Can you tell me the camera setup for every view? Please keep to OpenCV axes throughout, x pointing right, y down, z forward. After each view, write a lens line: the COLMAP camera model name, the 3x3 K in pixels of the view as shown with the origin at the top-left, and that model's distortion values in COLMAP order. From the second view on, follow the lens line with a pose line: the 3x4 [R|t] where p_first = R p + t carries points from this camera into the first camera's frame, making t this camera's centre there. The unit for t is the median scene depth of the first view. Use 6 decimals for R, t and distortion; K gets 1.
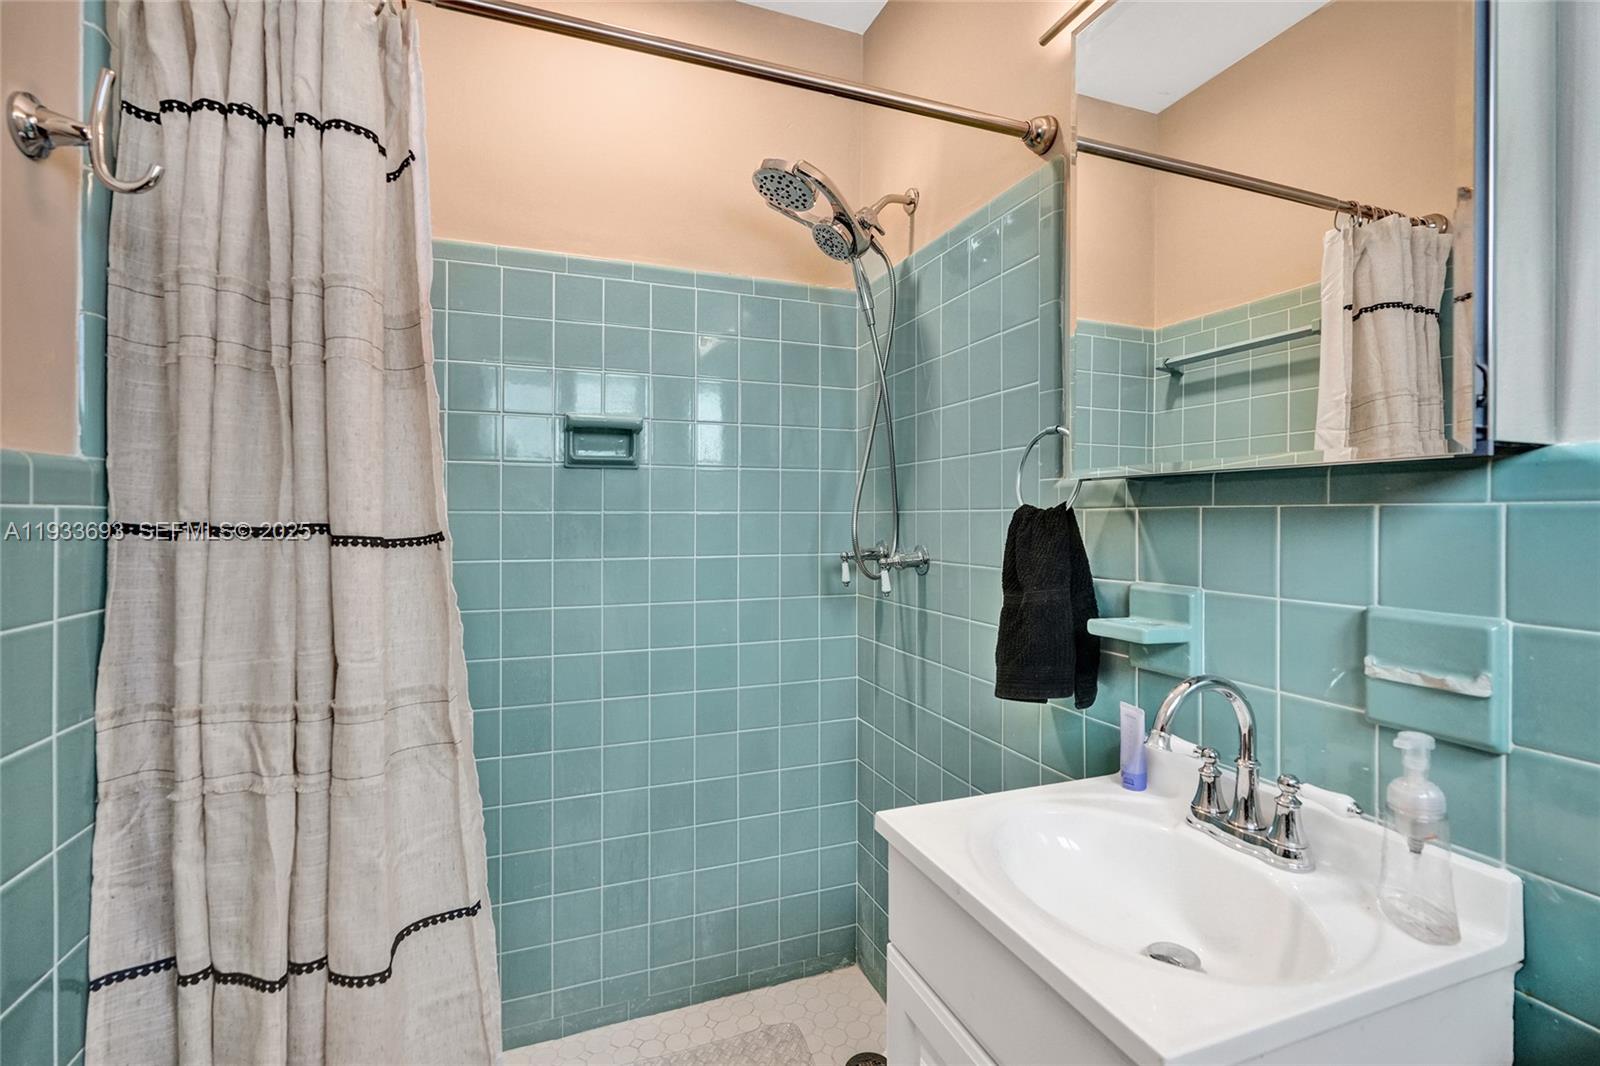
lens RADIAL K [[737.8, 0, 800.0], [0, 737.8, 526.1], [0, 0, 1]] dist [0.000166, 0.000305]
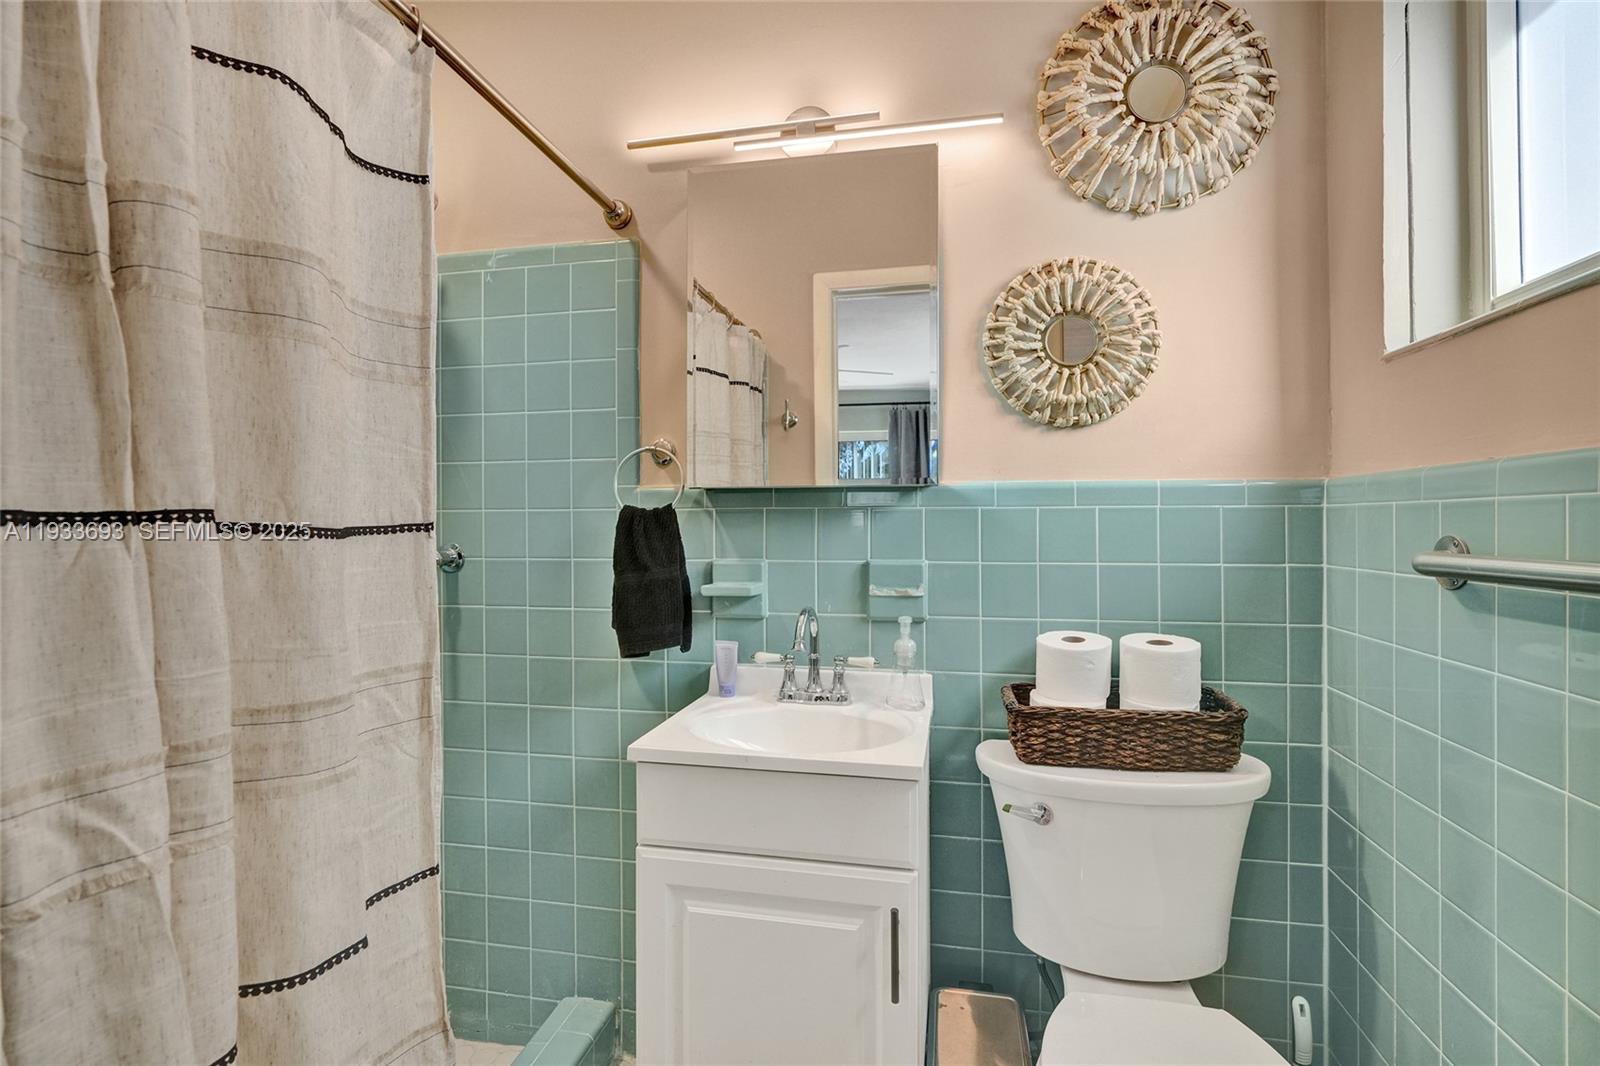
lens RADIAL K [[749.1, 0, 800.0], [0, 749.1, 533.0], [0, 0, 1]] dist [-0.002555, -0.000101]
pose [[0.639668, -0.013211, 0.768538, -0.609182], [0.011208, 0.999906, 0.007860, 0.014999], [-0.768570, 0.003586, 0.639756, -0.083276]]
